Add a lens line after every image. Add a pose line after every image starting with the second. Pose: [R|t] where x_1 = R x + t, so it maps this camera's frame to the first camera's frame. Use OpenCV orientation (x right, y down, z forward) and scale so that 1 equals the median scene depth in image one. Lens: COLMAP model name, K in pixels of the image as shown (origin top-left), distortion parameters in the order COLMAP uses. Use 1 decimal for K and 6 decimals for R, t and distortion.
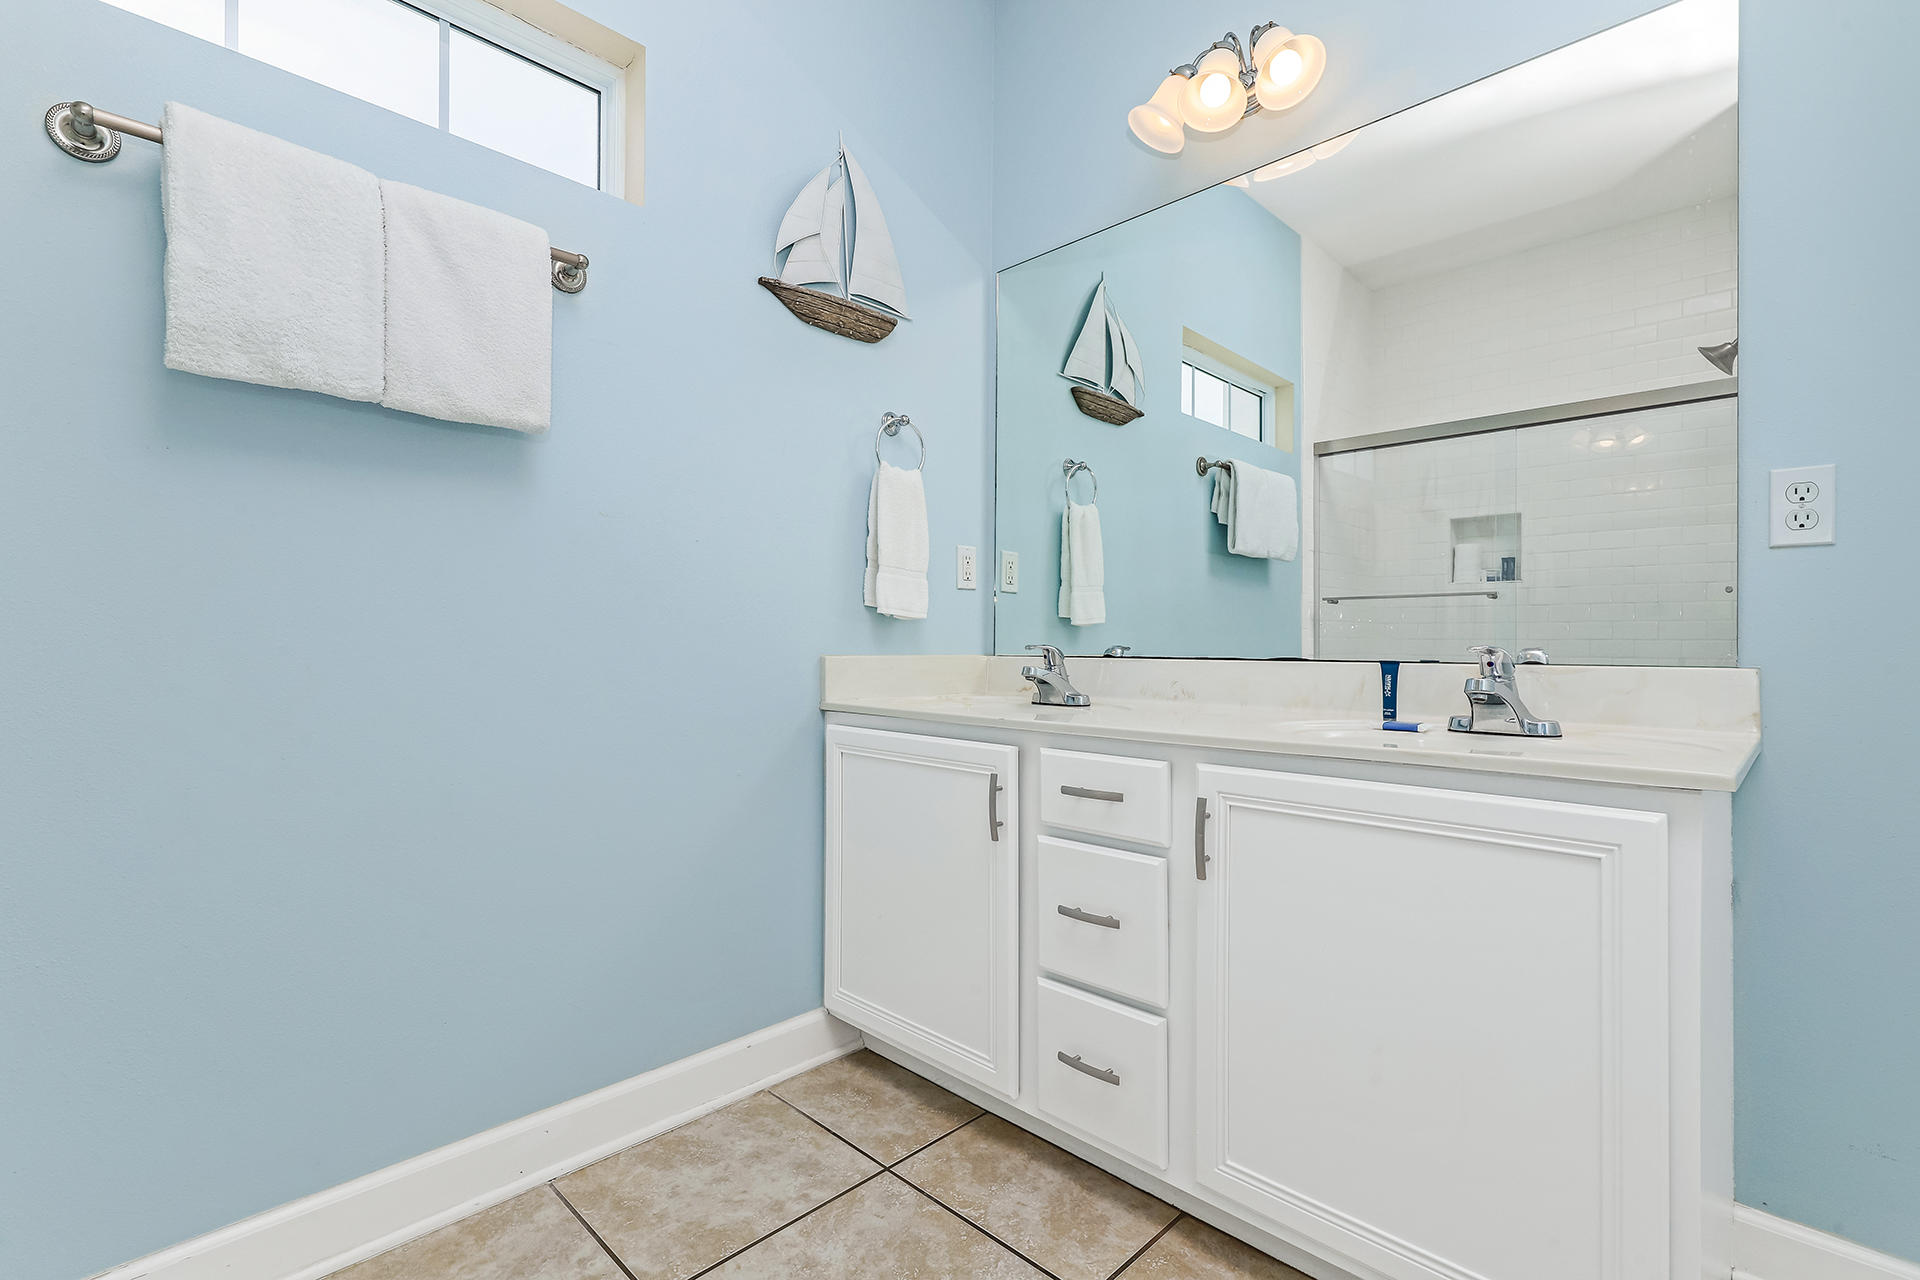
lens RADIAL K [[876.9, 0, 959.8], [0, 876.9, 650.0], [0, 0, 1]] dist [0.009654, -0.002816]
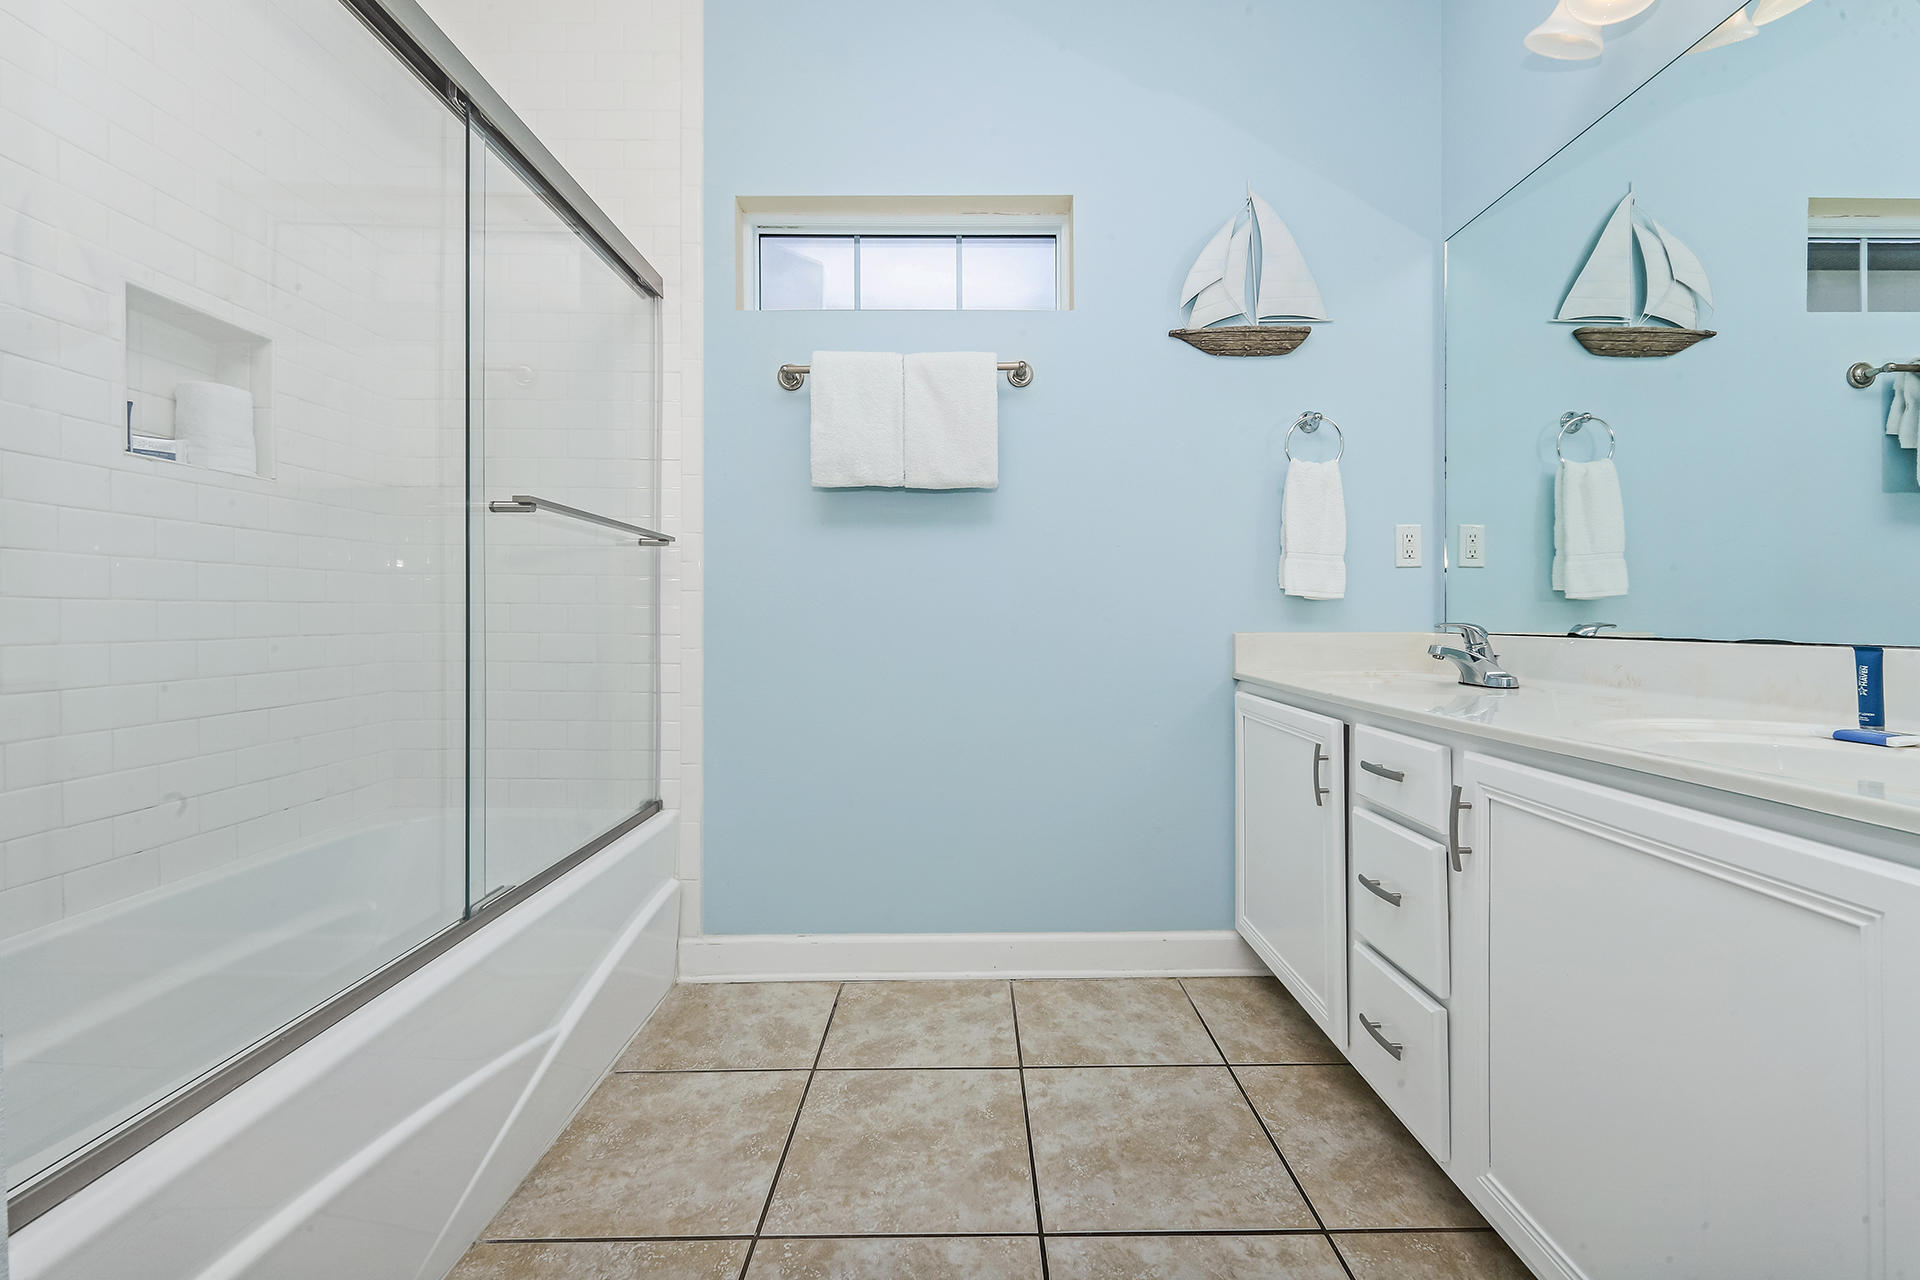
lens RADIAL K [[763.3, 0, 964.4], [0, 763.3, 632.6], [0, 0, 1]] dist [0.004152, 0.000489]
pose [[0.702974, 0.004850, -0.711199, 0.383814], [0.004046, 0.999933, 0.010818, -0.007940], [0.711204, -0.010482, 0.702908, 0.024223]]
